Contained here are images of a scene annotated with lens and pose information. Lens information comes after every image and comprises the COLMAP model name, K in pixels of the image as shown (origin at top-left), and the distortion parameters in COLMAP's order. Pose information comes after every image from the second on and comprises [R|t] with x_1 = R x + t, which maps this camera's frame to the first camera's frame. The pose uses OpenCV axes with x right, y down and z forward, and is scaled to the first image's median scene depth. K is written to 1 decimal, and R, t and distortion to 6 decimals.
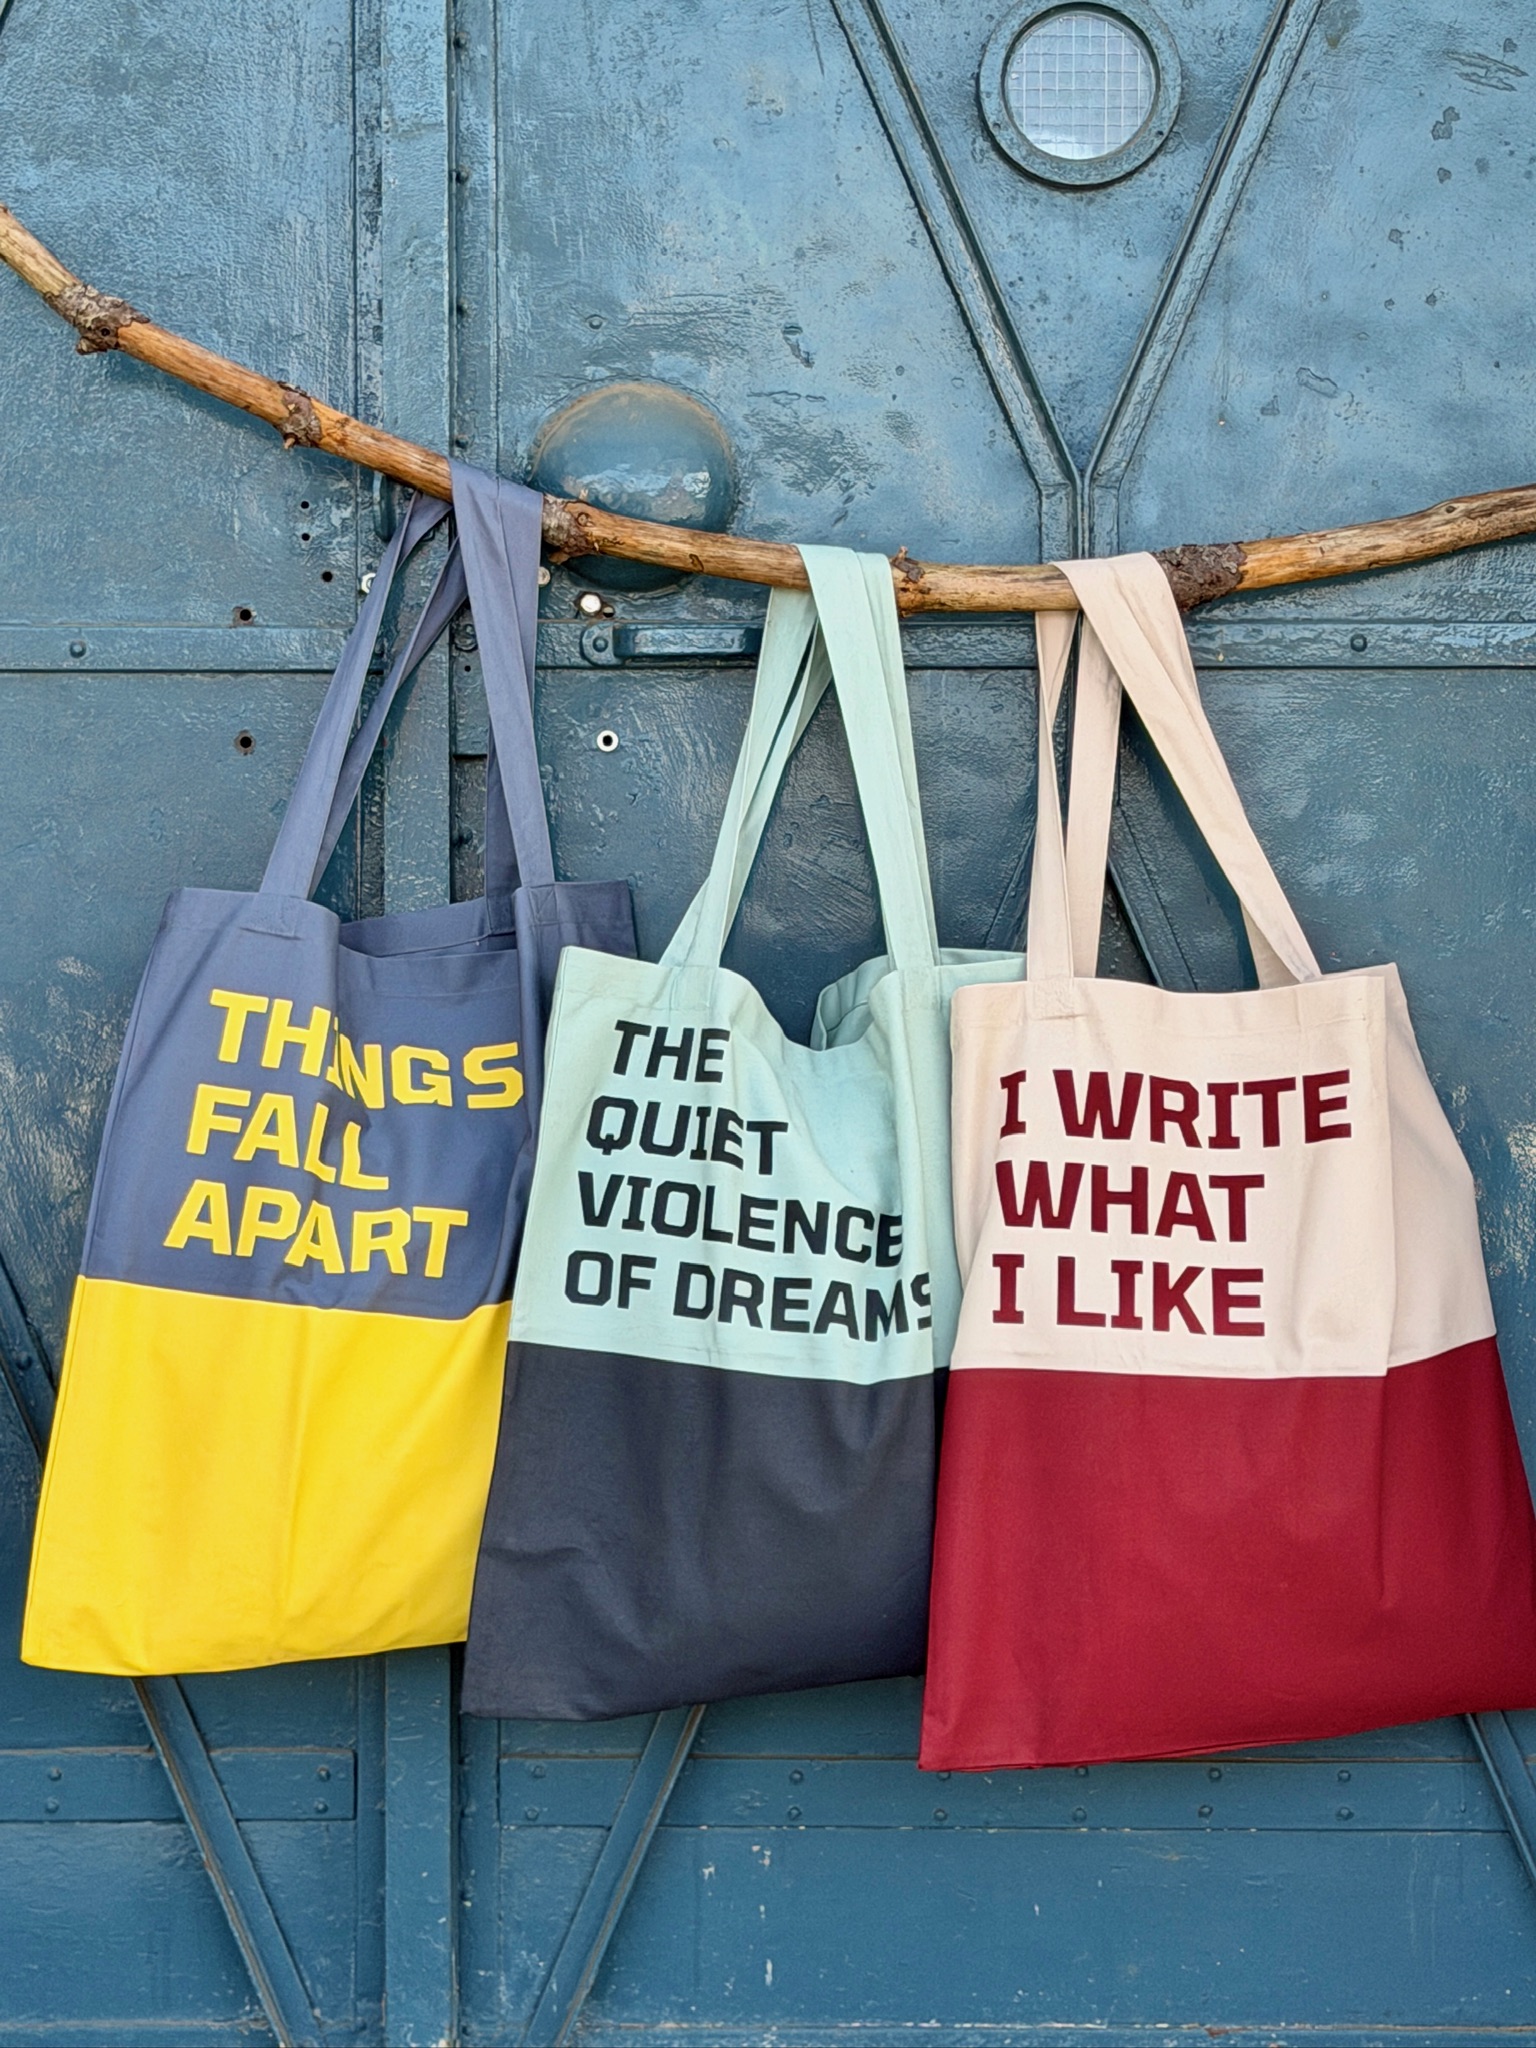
lens RADIAL K [[4620.7, 0, 768.1], [0, 4620.7, 1032.5], [0, 0, 1]] dist [-0.007212, 0.000000]
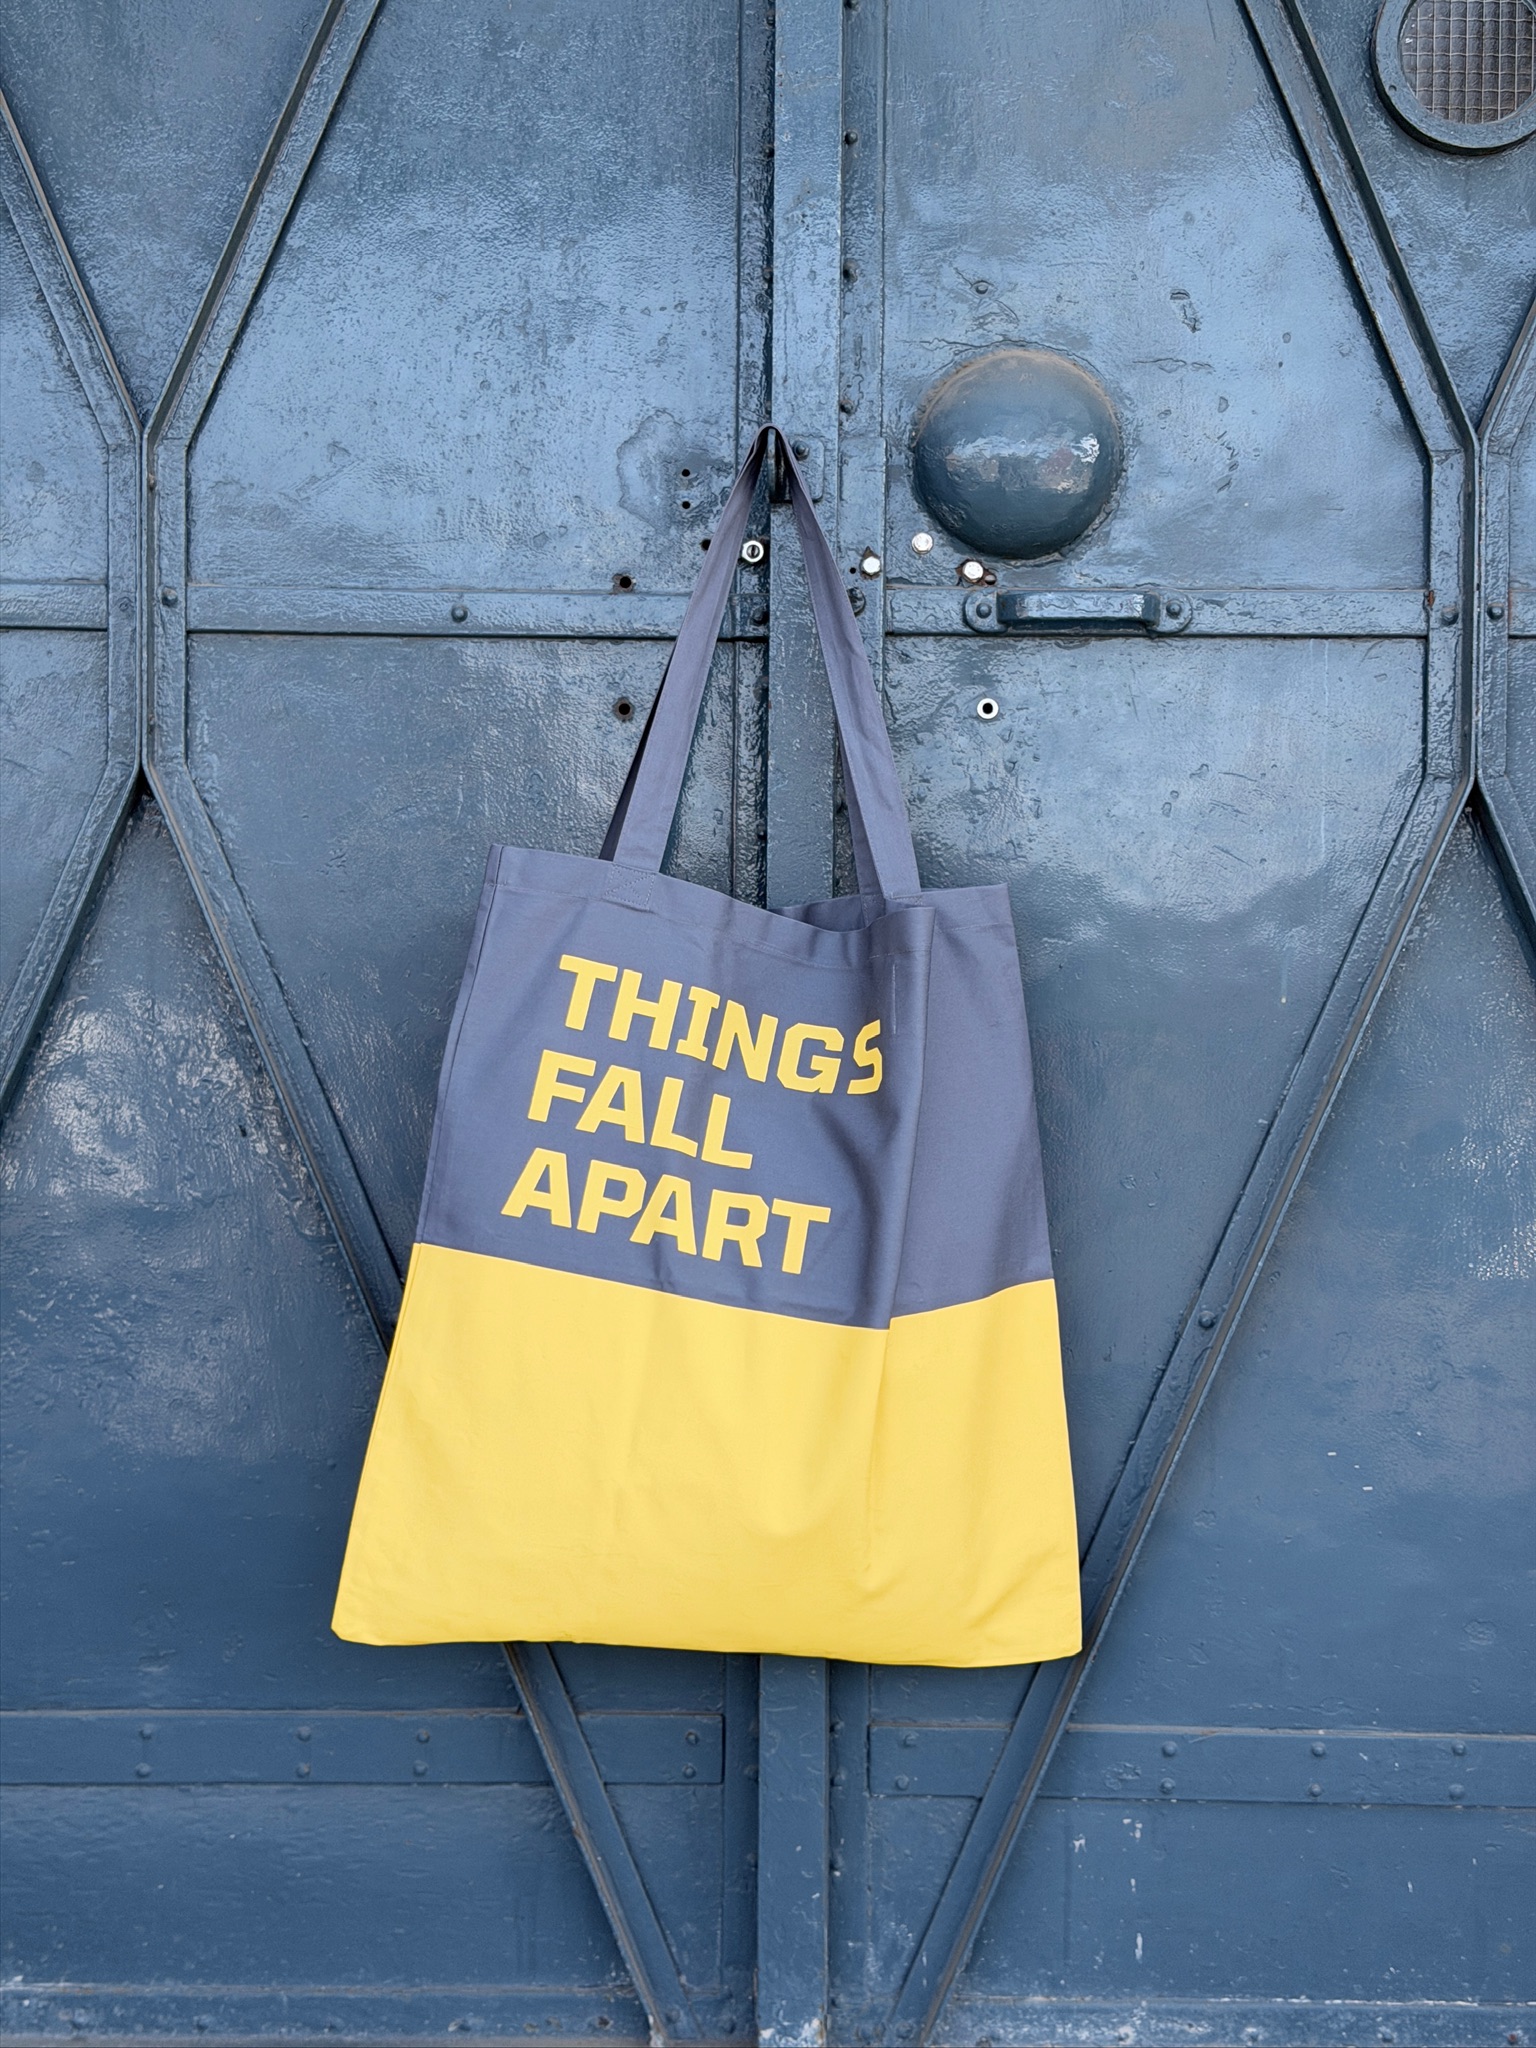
lens RADIAL K [[3013.1, 0, 759.0], [0, 3013.1, 1011.2], [0, 0, 1]] dist [0.026082, 0.000000]
pose [[0.999908, 0.009300, -0.009922, -0.077022], [-0.009443, 0.999850, -0.014486, 0.012504], [0.009786, 0.014578, 0.999846, 0.346297]]
